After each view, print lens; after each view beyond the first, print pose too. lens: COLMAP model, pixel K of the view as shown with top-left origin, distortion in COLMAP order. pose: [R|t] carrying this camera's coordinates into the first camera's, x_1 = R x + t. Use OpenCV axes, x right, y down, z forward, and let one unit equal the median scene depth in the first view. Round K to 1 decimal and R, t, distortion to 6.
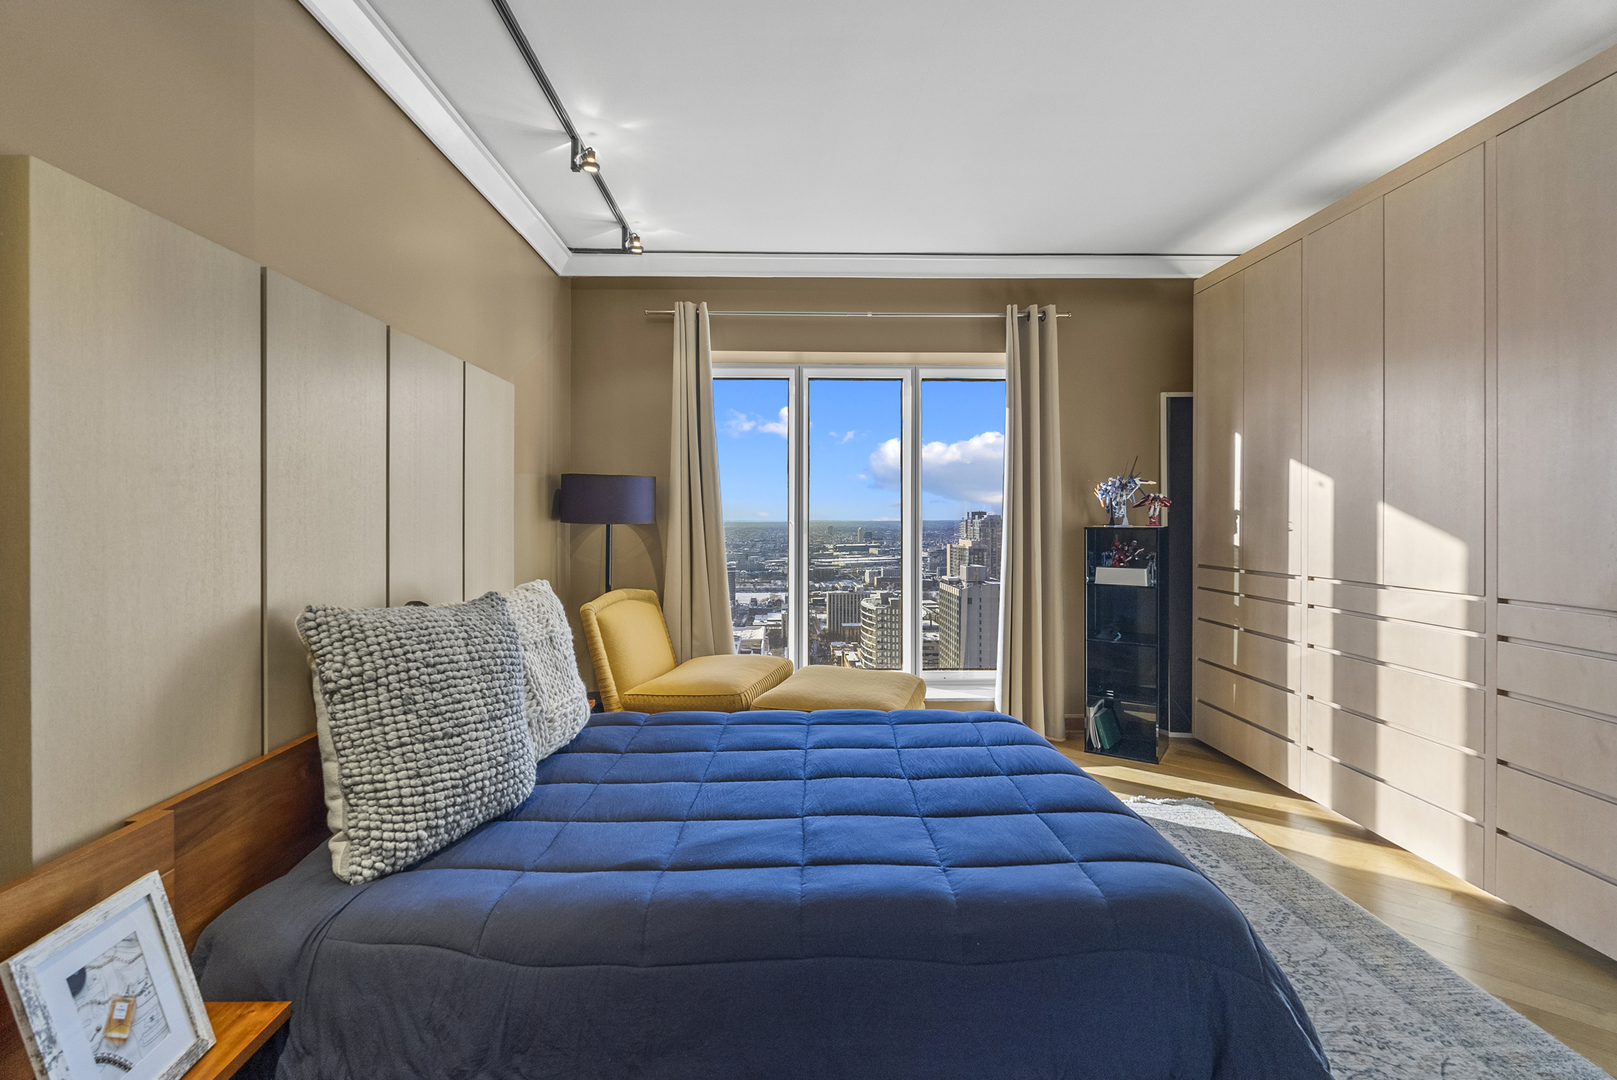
lens RADIAL K [[744.6, 0, 804.3], [0, 744.6, 512.7], [0, 0, 1]] dist [-0.003574, 0.000398]
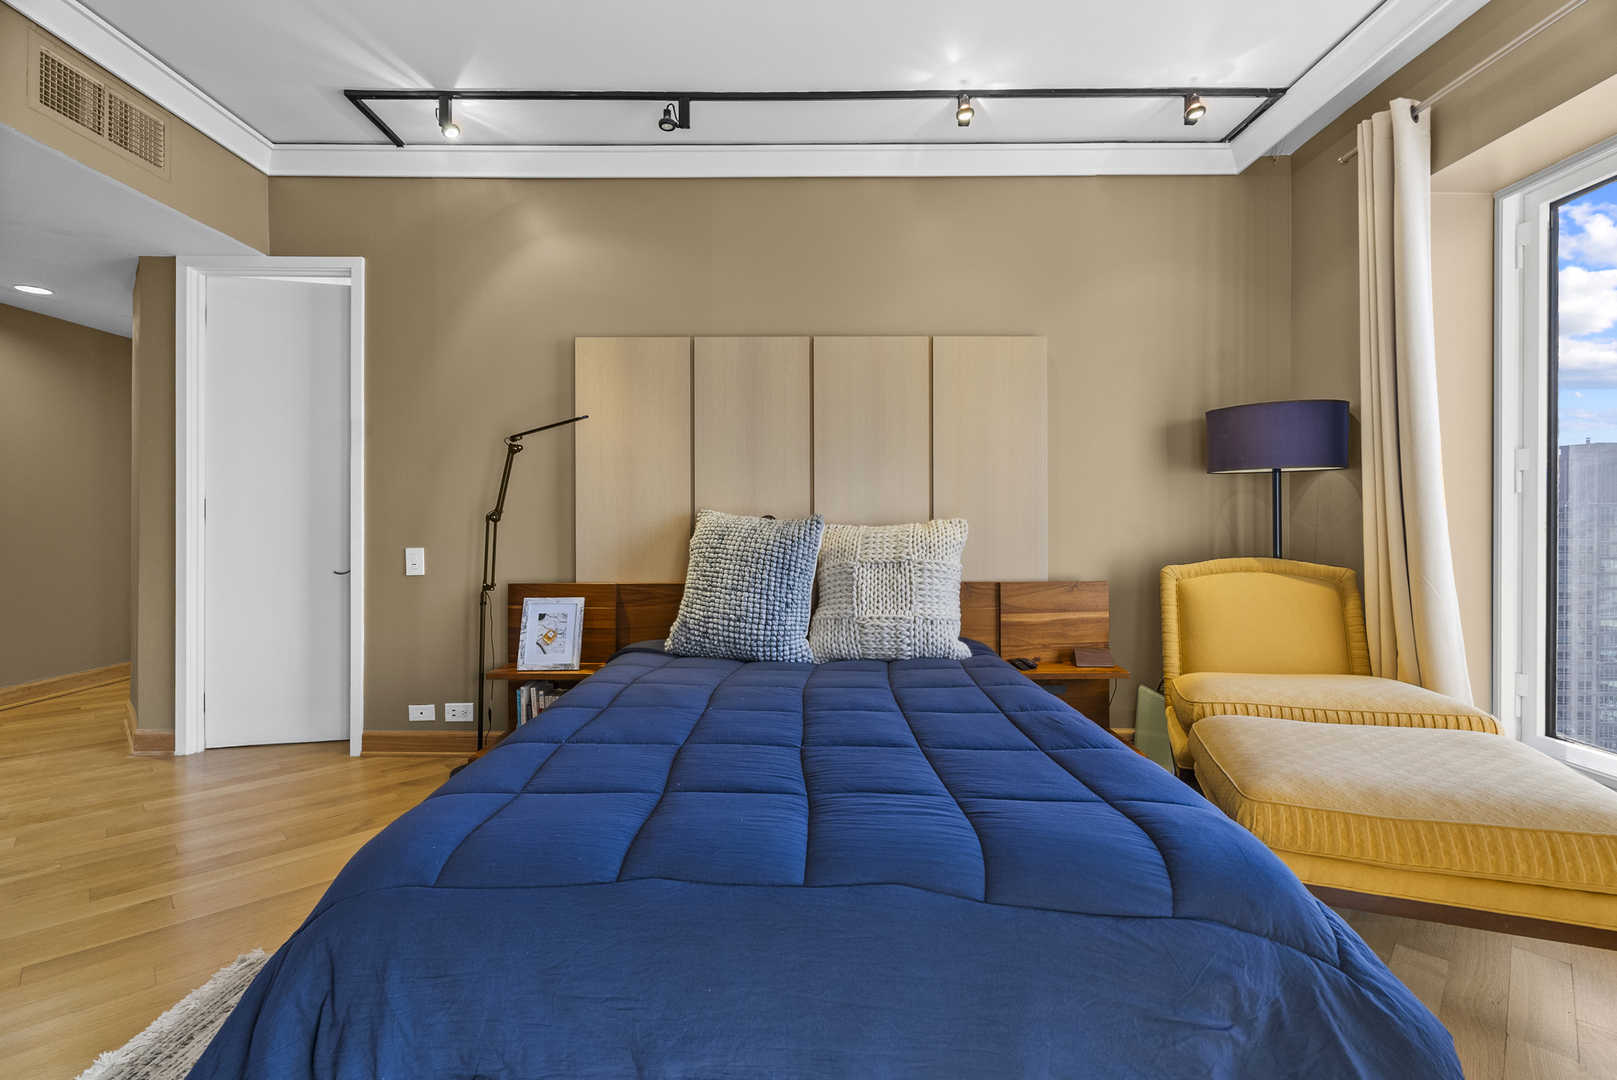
lens RADIAL K [[744.6, 0, 804.3], [0, 744.6, 512.7], [0, 0, 1]] dist [-0.003574, 0.000398]
pose [[-0.038496, -0.000364, -0.999259, 0.800546], [-0.002674, 0.999996, -0.000261, 0.087569], [0.999255, 0.002662, -0.038496, 0.884247]]
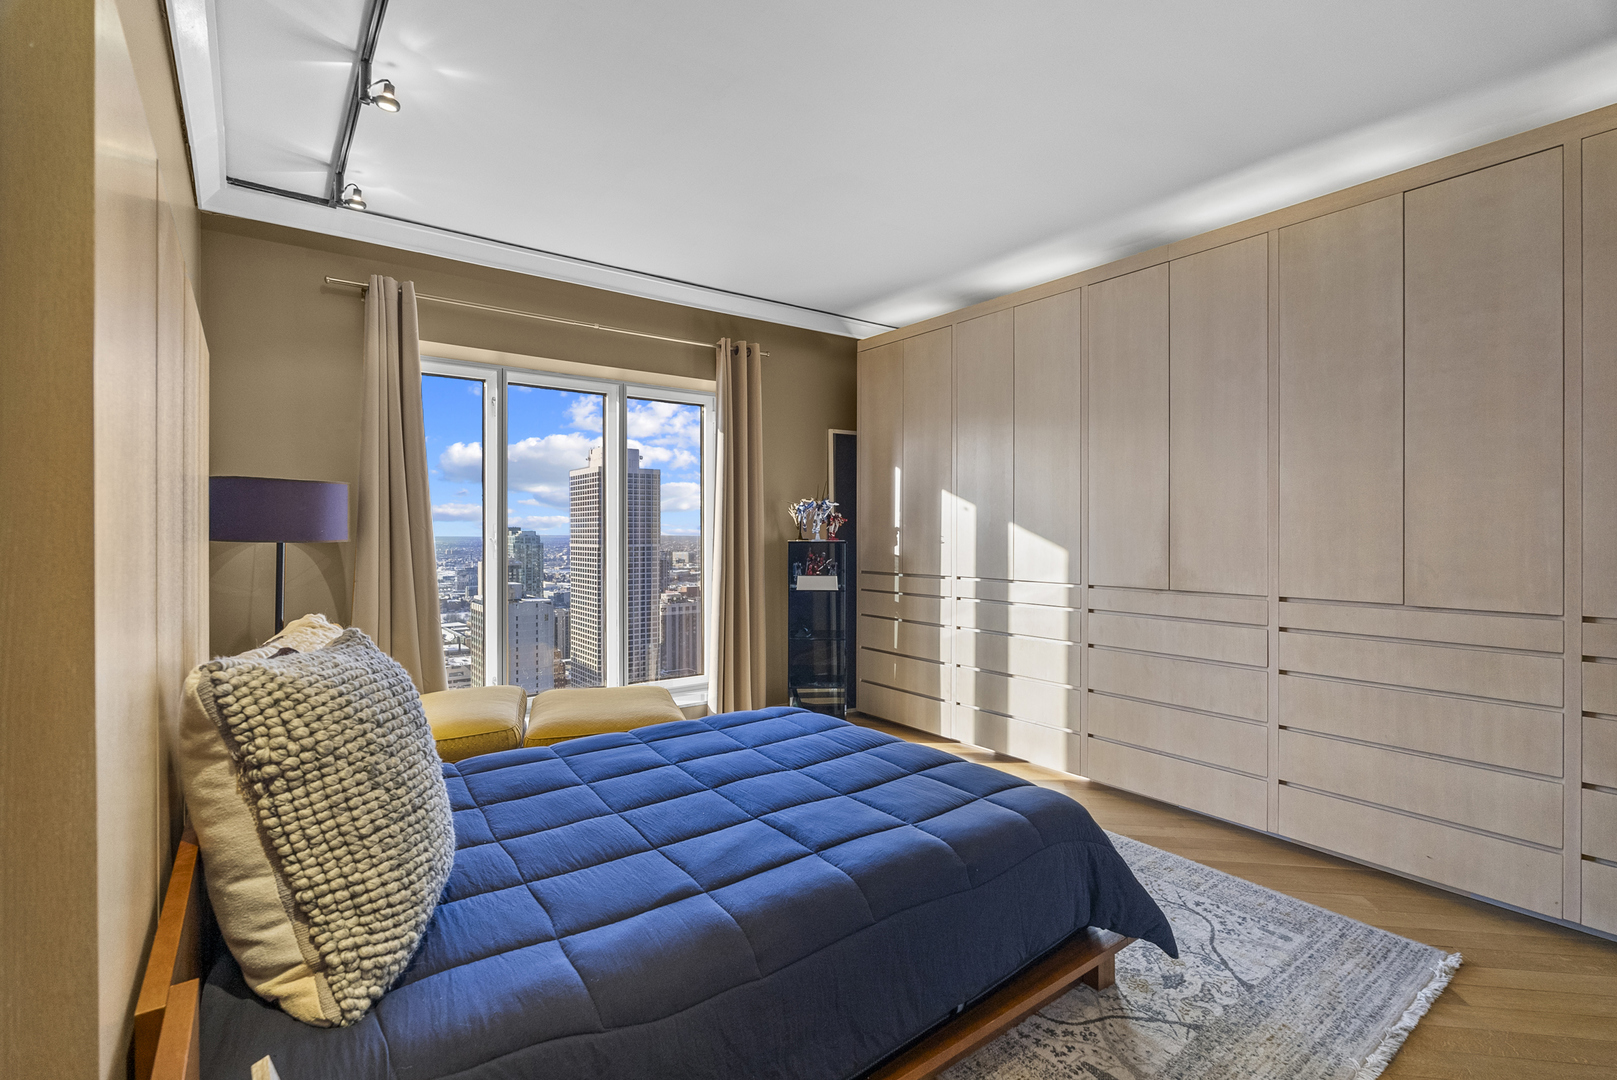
lens RADIAL K [[736.4, 0, 806.3], [0, 736.4, 531.2], [0, 0, 1]] dist [-0.001389, 0.000289]
pose [[0.817722, 0.000190, 0.575614, -0.405863], [-0.002331, 0.999993, 0.002983, -0.000154], [-0.575609, -0.003781, 0.817716, 0.080597]]
